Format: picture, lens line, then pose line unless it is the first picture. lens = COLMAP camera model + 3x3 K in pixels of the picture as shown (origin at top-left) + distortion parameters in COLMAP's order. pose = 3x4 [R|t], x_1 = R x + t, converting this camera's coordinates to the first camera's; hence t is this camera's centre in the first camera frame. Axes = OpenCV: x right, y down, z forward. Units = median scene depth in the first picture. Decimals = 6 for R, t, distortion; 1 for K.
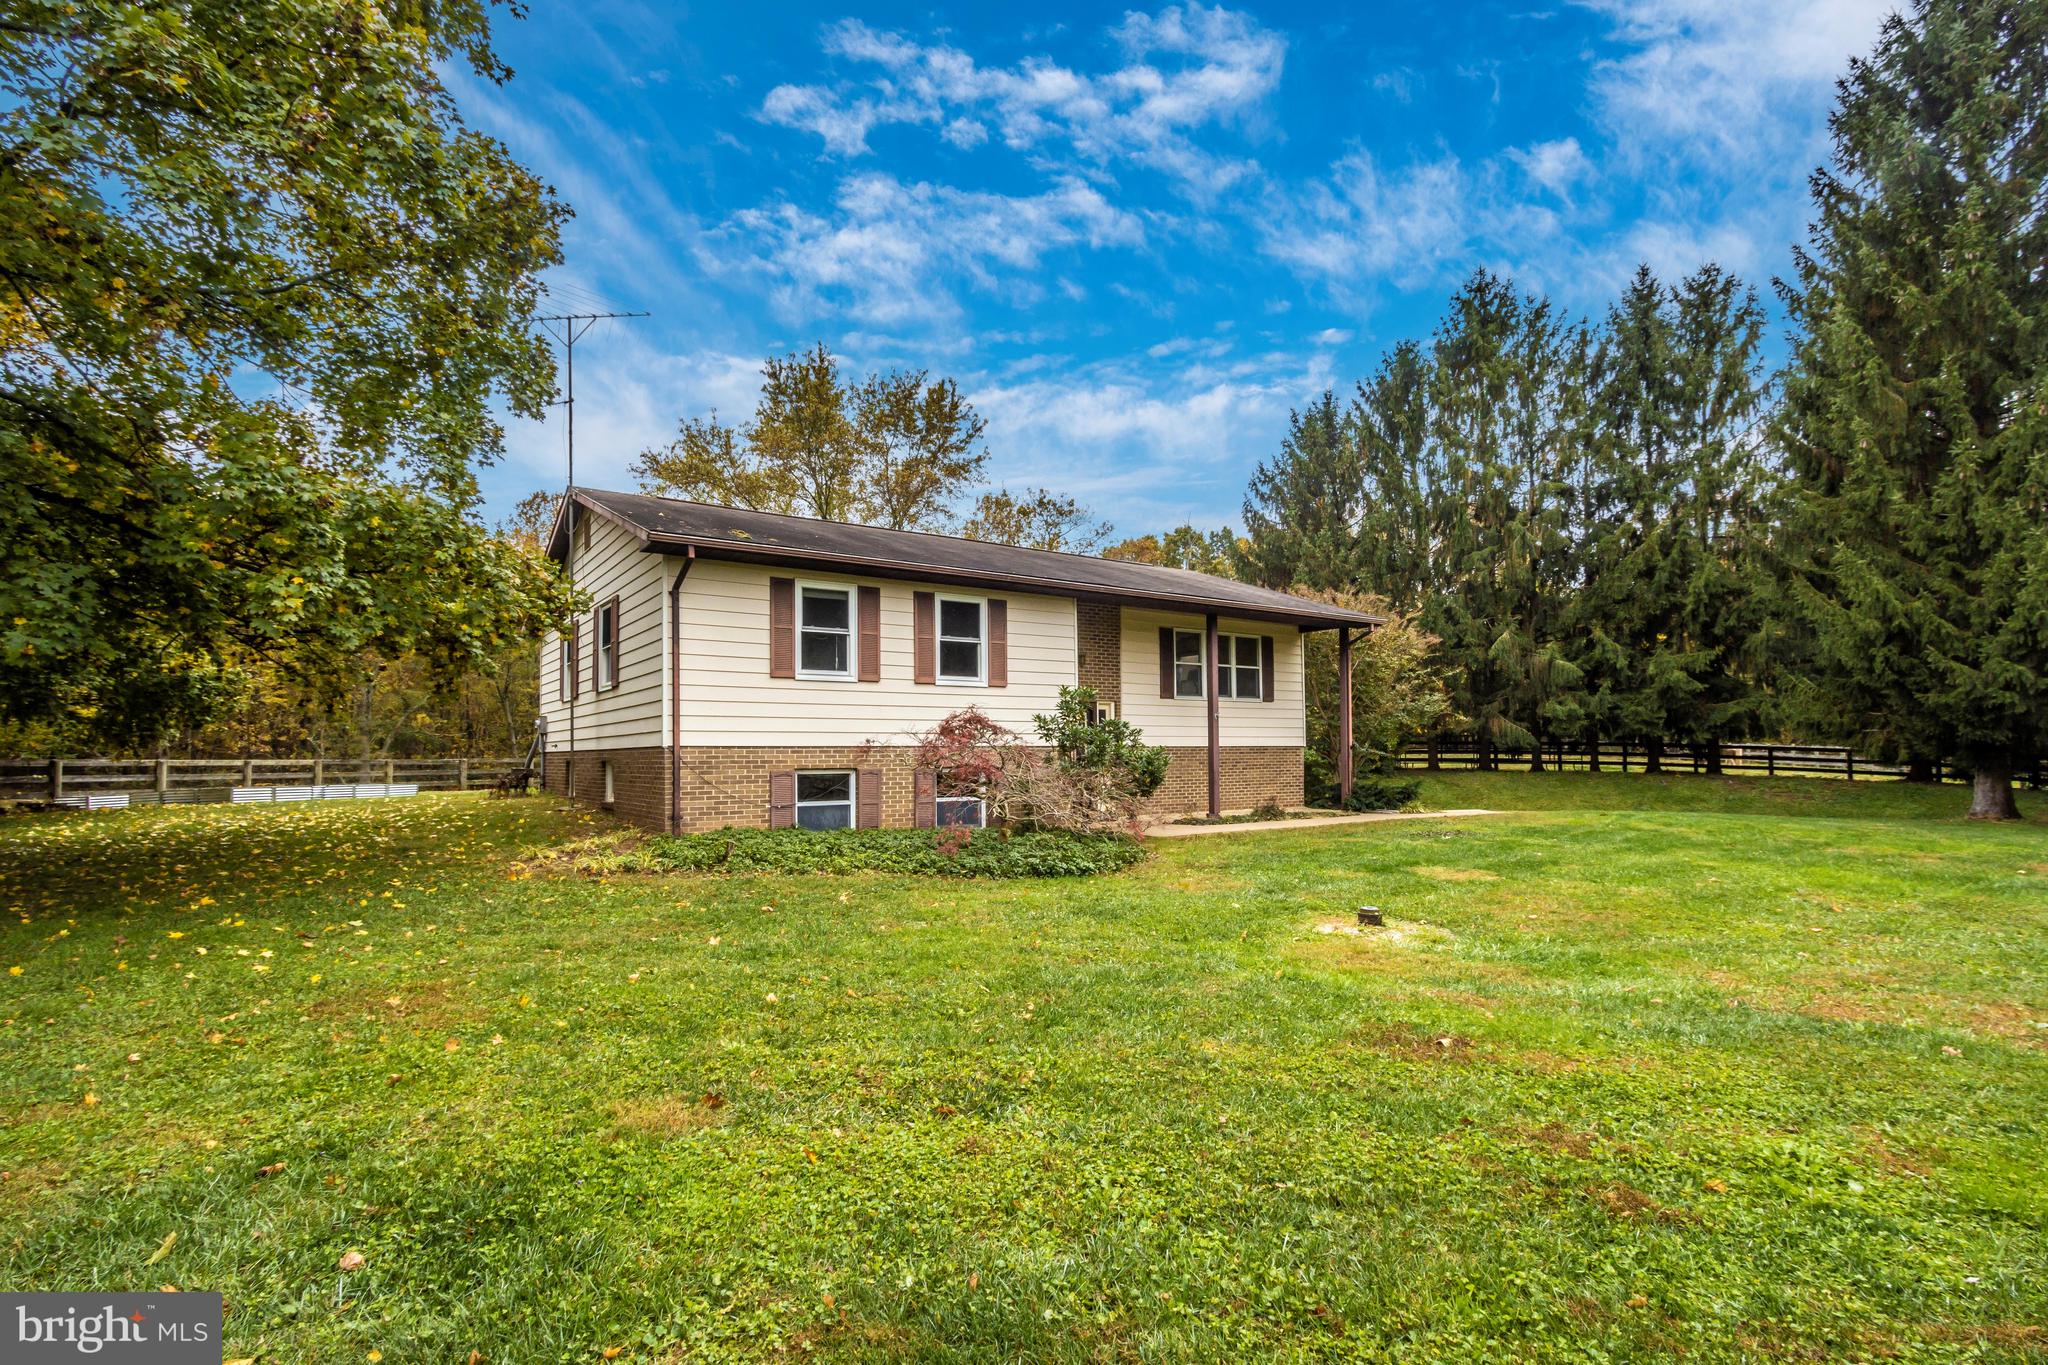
lens RADIAL K [[967.7, 0, 1011.3], [0, 967.7, 747.4], [0, 0, 1]] dist [-0.006301, -0.000507]
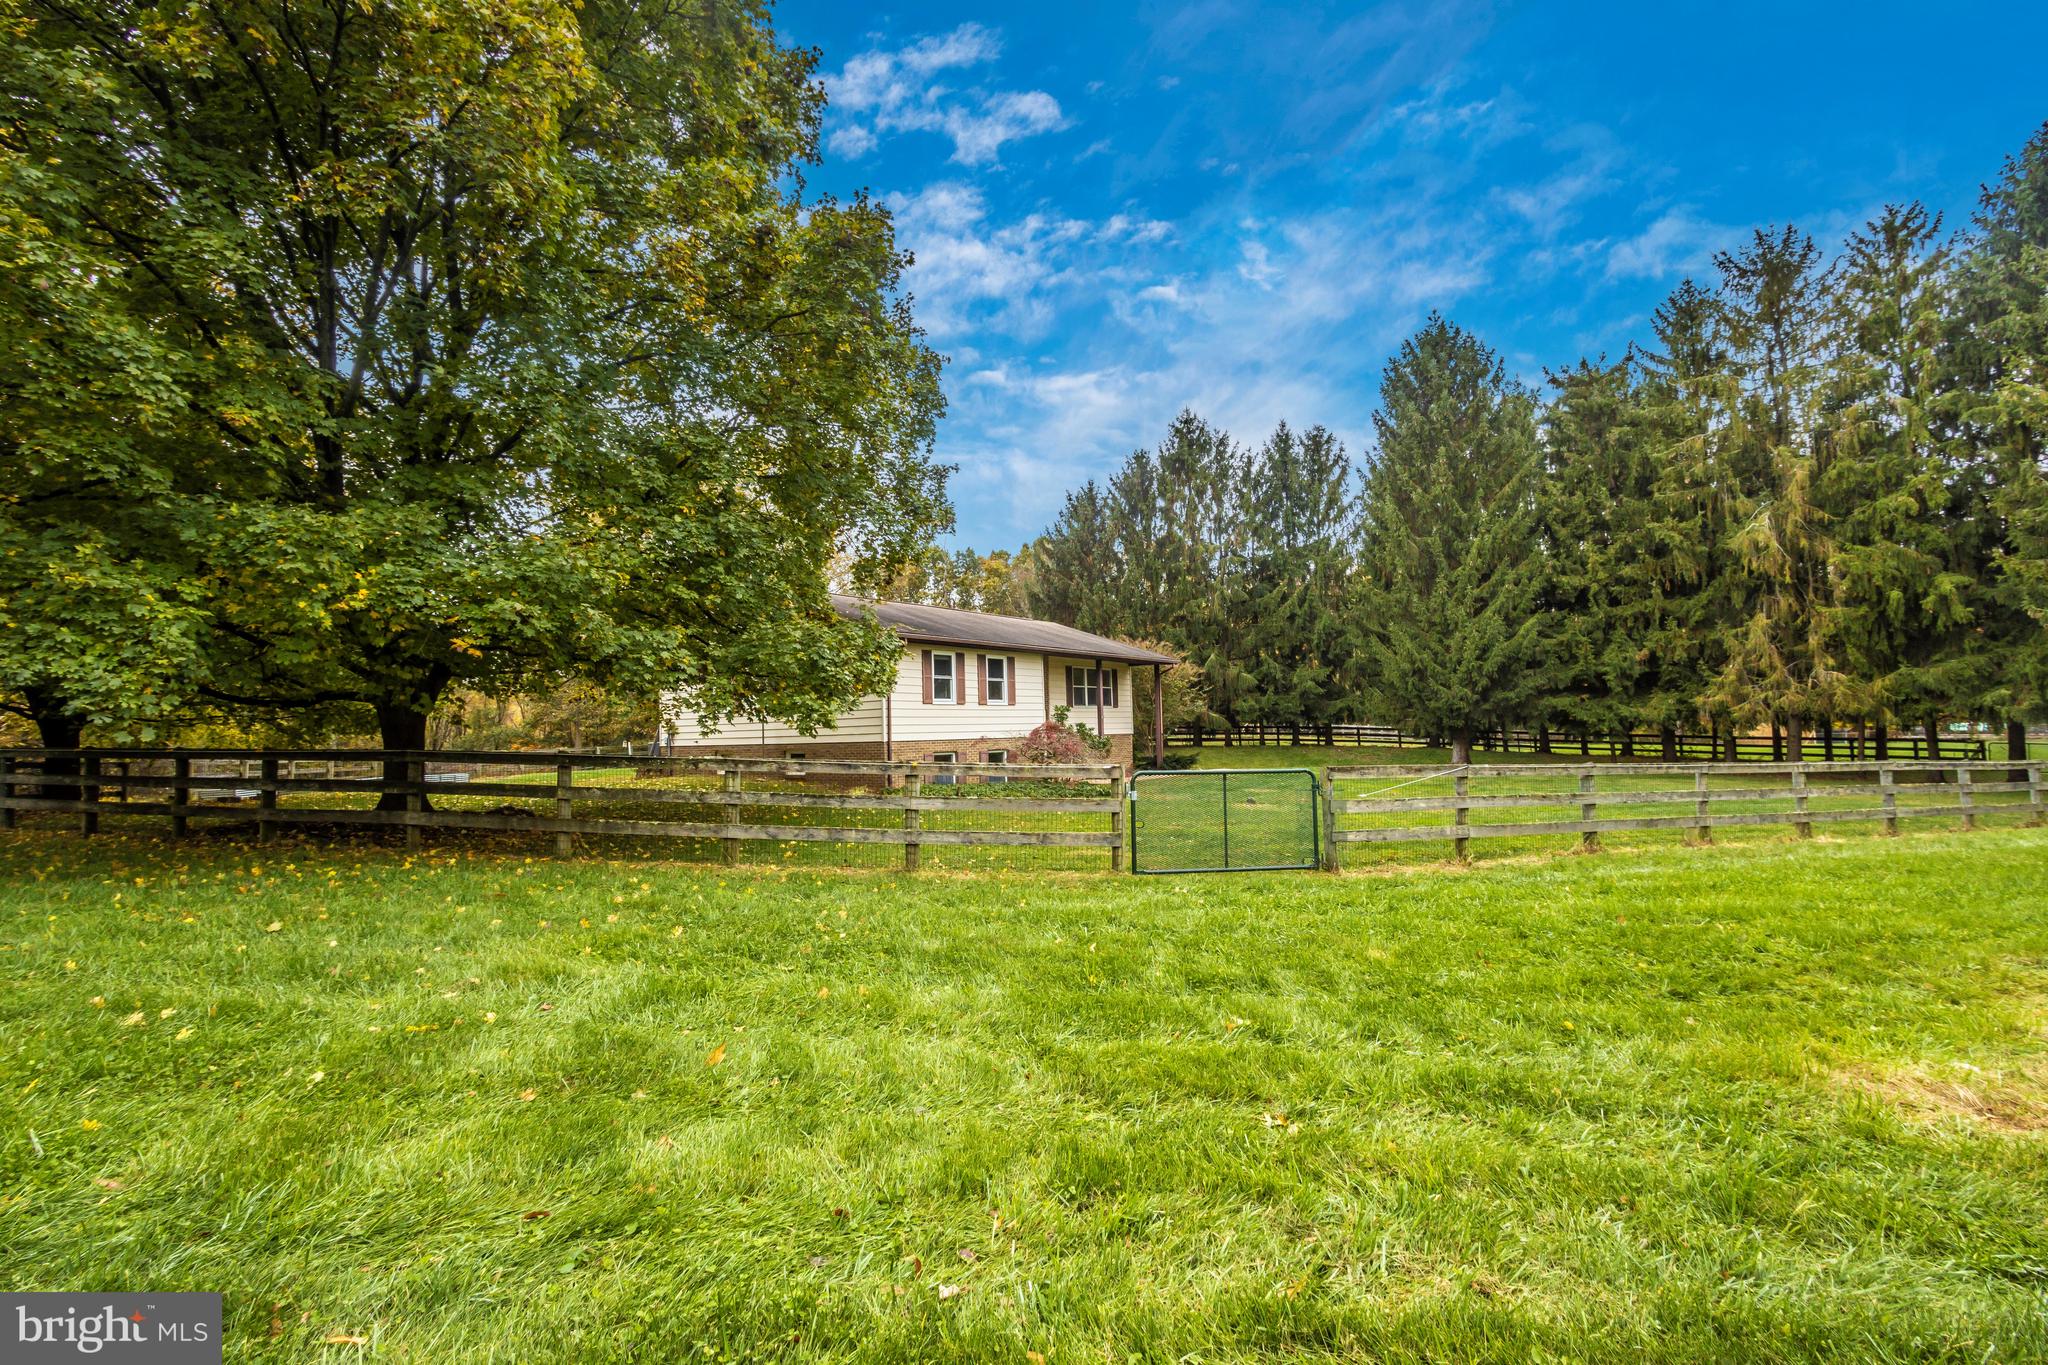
lens RADIAL K [[967.7, 0, 1017.2], [0, 967.7, 693.3], [0, 0, 1]] dist [-0.006301, -0.000507]
pose [[0.943652, -0.003807, 0.330916, -0.433861], [0.016896, 0.999184, -0.036688, -0.013033], [-0.330506, 0.040212, 0.942947, -0.508996]]
